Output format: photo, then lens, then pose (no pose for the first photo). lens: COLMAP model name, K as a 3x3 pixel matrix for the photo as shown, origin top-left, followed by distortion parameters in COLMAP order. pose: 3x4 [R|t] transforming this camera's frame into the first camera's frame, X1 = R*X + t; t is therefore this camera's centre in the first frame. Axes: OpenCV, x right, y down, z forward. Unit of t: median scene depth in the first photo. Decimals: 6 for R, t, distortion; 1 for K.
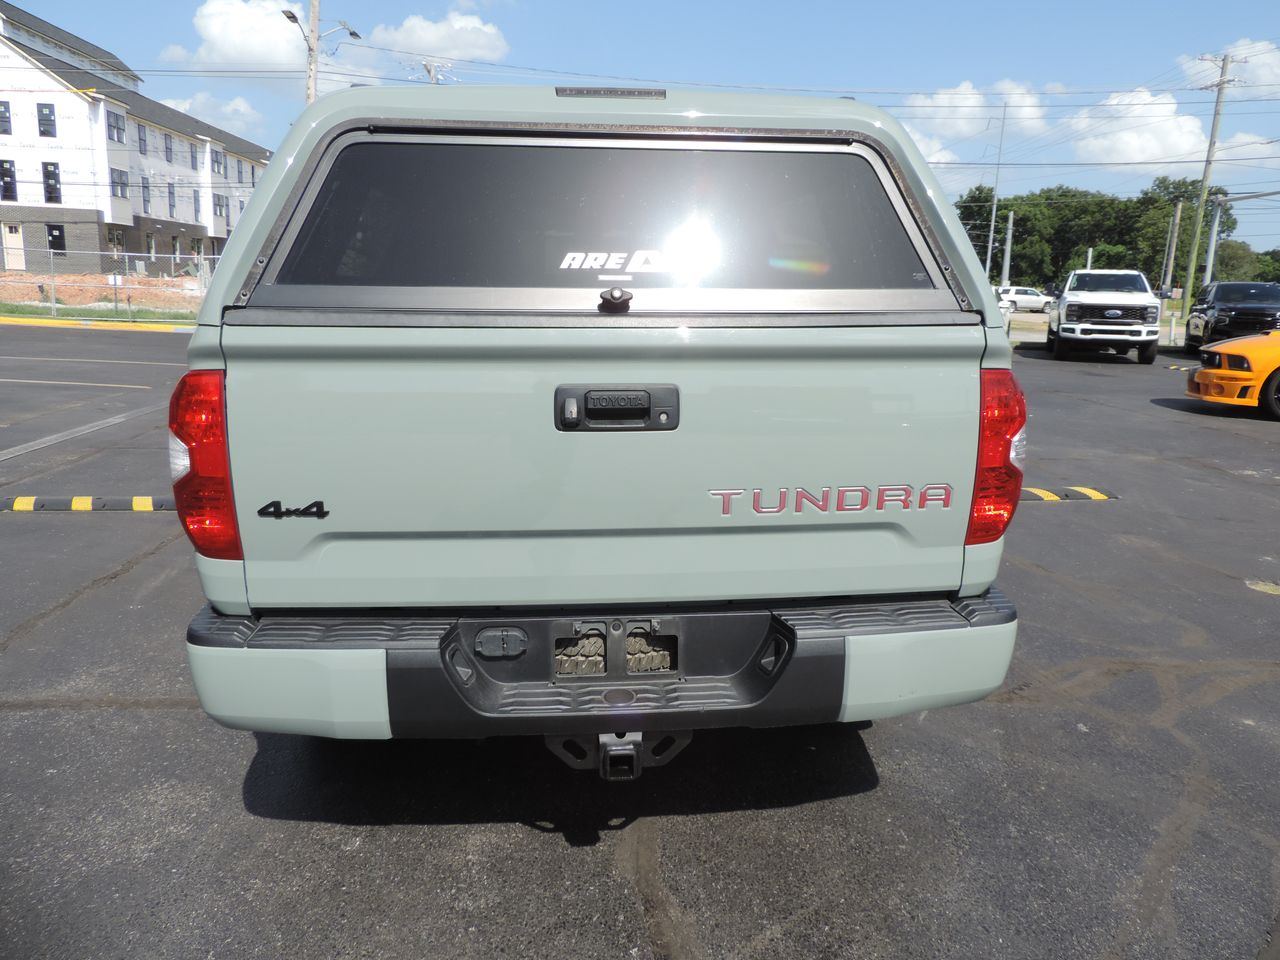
lens RADIAL K [[922.4, 0, 645.4], [0, 922.4, 486.5], [0, 0, 1]] dist [-0.011662, -0.005073]
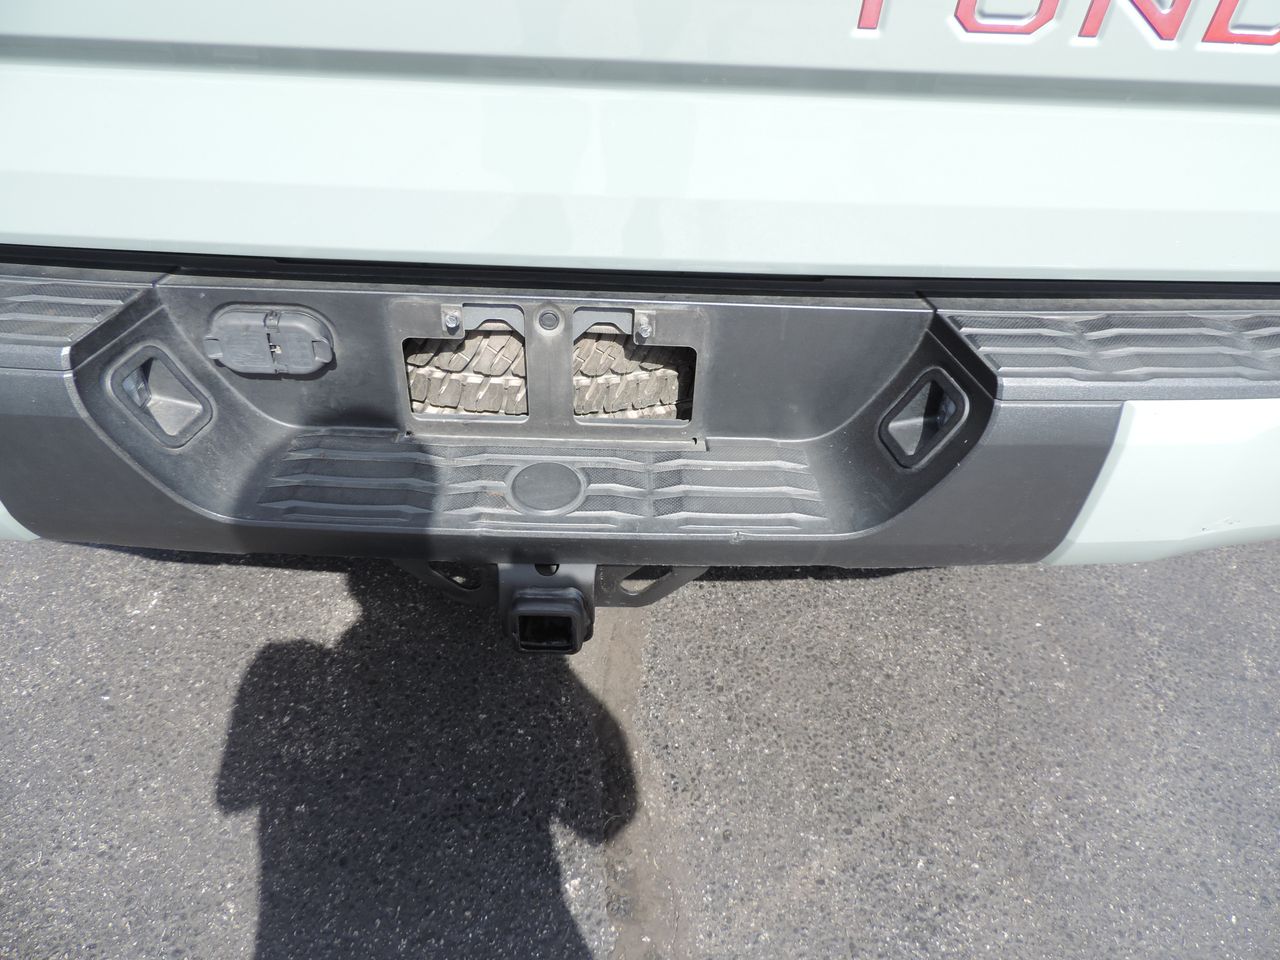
lens RADIAL K [[922.4, 0, 639.8], [0, 922.4, 485.9], [0, 0, 1]] dist [-0.011662, -0.005073]
pose [[0.995724, 0.080851, -0.044687, 0.032580], [-0.051214, 0.885730, 0.461366, 0.025718], [0.076882, -0.457105, 0.886084, 0.594141]]
